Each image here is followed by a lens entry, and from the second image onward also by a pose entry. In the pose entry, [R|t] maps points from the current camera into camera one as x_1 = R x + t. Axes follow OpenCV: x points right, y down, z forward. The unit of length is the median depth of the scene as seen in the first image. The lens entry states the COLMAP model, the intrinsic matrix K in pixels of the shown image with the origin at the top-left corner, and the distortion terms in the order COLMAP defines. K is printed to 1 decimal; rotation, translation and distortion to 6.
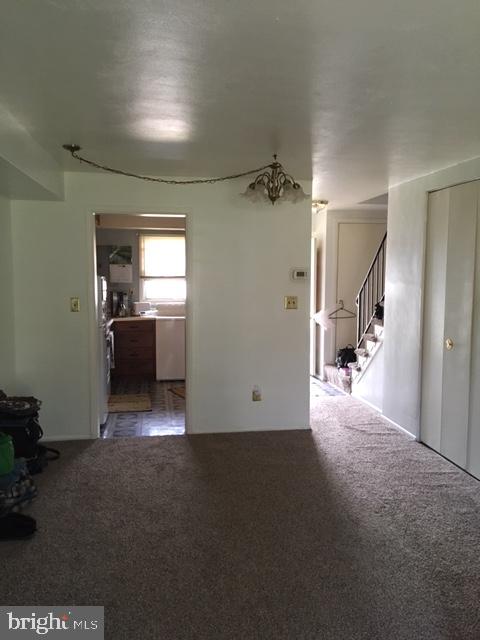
lens RADIAL K [[538.2, 0, 236.4], [0, 538.2, 323.8], [0, 0, 1]] dist [0.052106, -0.023772]
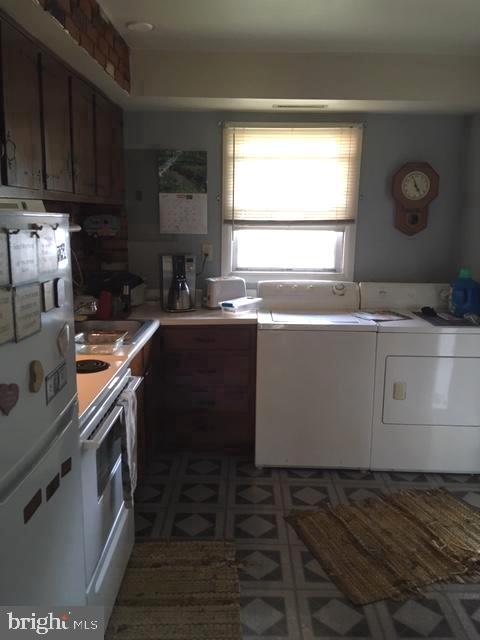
lens RADIAL K [[538.2, 0, 242.6], [0, 538.2, 317.0], [0, 0, 1]] dist [0.052106, -0.023772]
pose [[0.988538, 0.038433, -0.145998, -0.095773], [-0.025641, 0.995745, 0.088514, -0.048011], [0.148779, -0.083756, 0.985317, 0.560651]]
